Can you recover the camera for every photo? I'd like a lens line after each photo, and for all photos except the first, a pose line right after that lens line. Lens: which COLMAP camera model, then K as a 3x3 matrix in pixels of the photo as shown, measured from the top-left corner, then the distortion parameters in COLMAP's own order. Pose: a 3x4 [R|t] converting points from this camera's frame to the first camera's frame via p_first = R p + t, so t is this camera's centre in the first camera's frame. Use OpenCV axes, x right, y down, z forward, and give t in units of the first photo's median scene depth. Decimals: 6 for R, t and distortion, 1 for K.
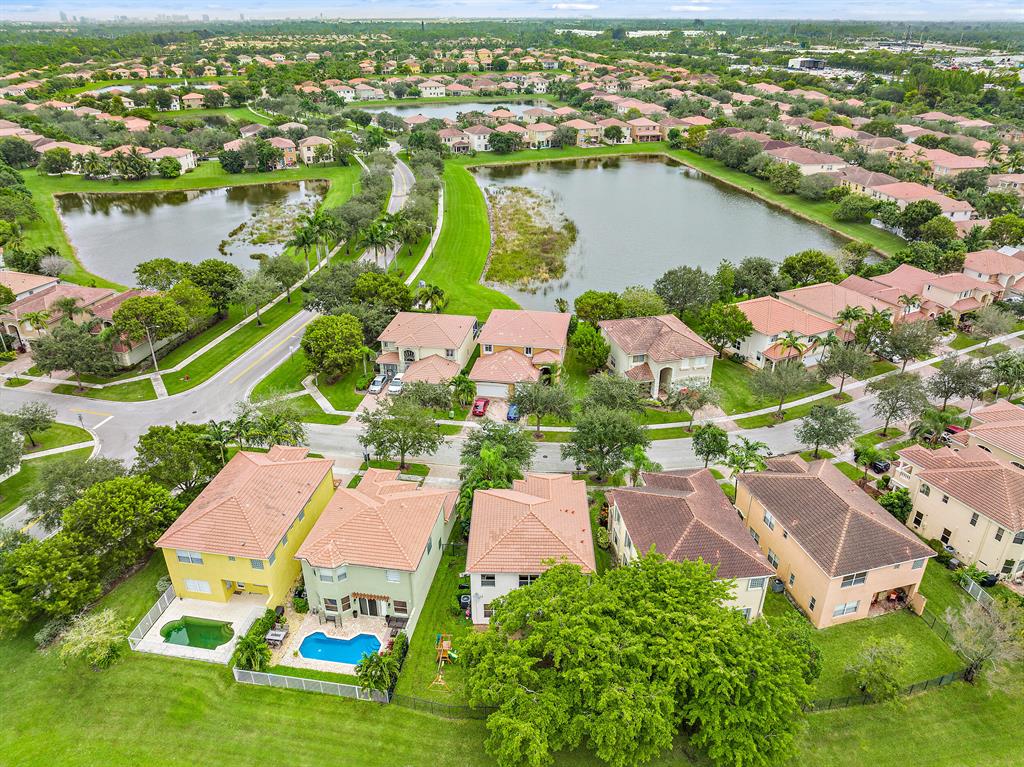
lens RADIAL K [[731.7, 0, 518.9], [0, 731.7, 384.6], [0, 0, 1]] dist [-0.057676, 0.034675]
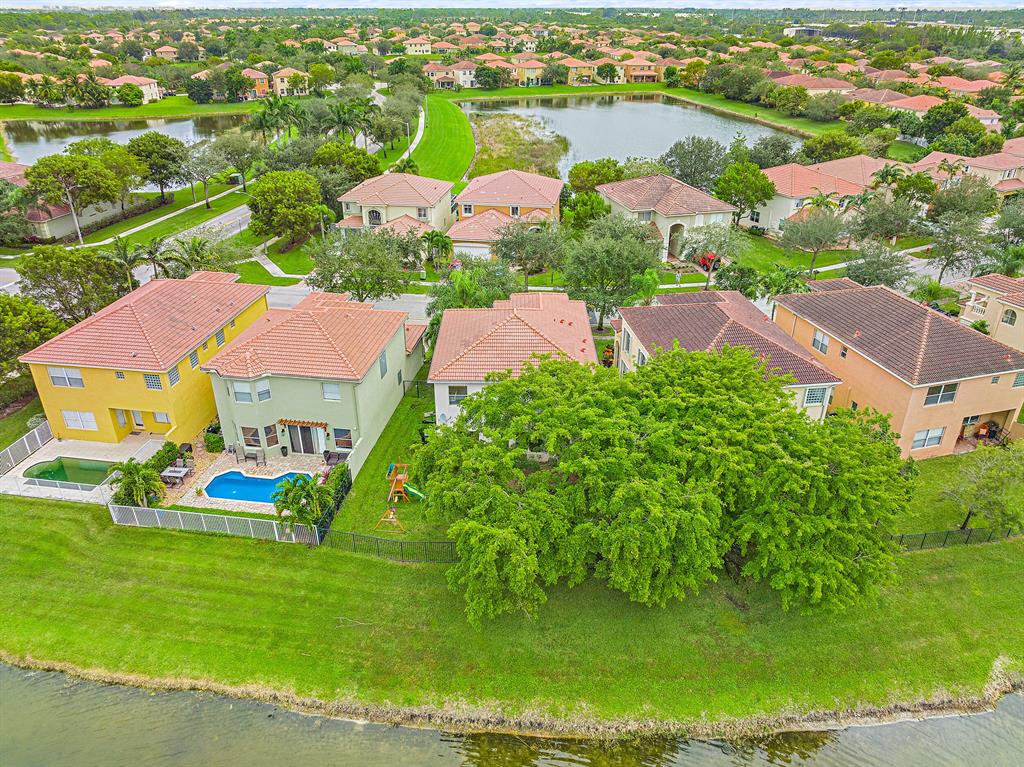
lens RADIAL K [[731.7, 0, 518.9], [0, 731.7, 384.6], [0, 0, 1]] dist [-0.057676, 0.034675]
pose [[0.999920, -0.005462, 0.011390, 0.006546], [0.005381, 0.999960, 0.007193, 0.139449], [-0.011429, -0.007131, 0.999909, 0.136966]]
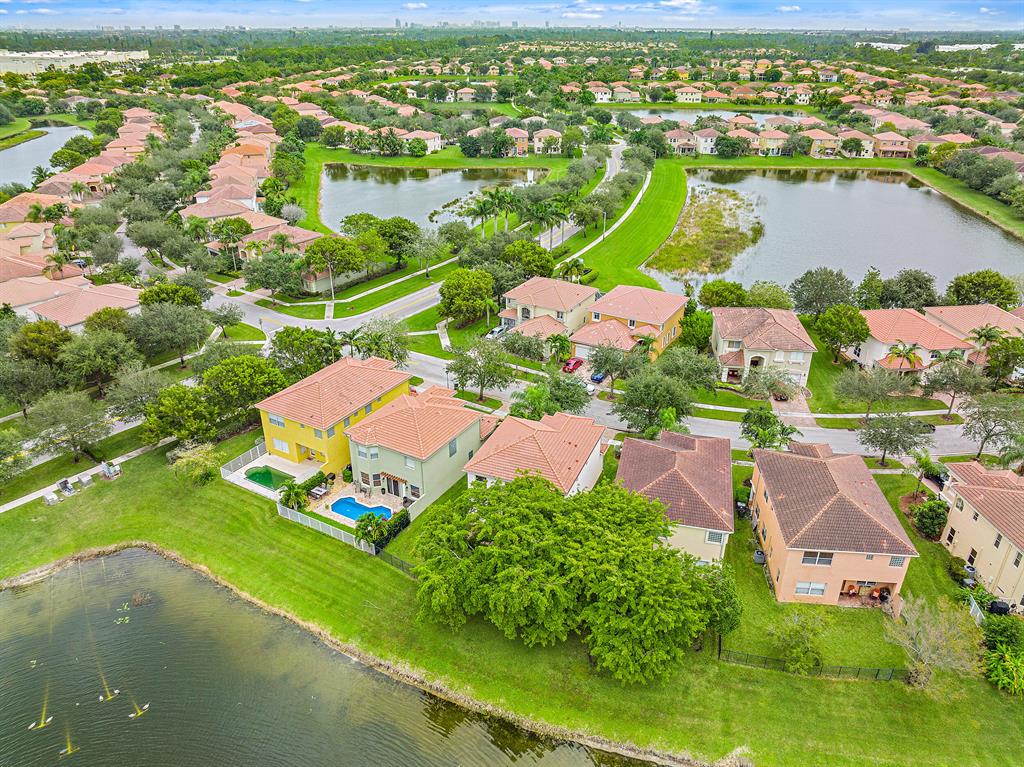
lens RADIAL K [[731.7, 0, 518.9], [0, 731.7, 384.6], [0, 0, 1]] dist [-0.057676, 0.034675]
pose [[0.932256, 0.163025, -0.322989, 0.200591], [-0.166660, 0.985875, 0.016571, 0.047730], [0.321128, 0.038381, 0.946258, -0.048188]]
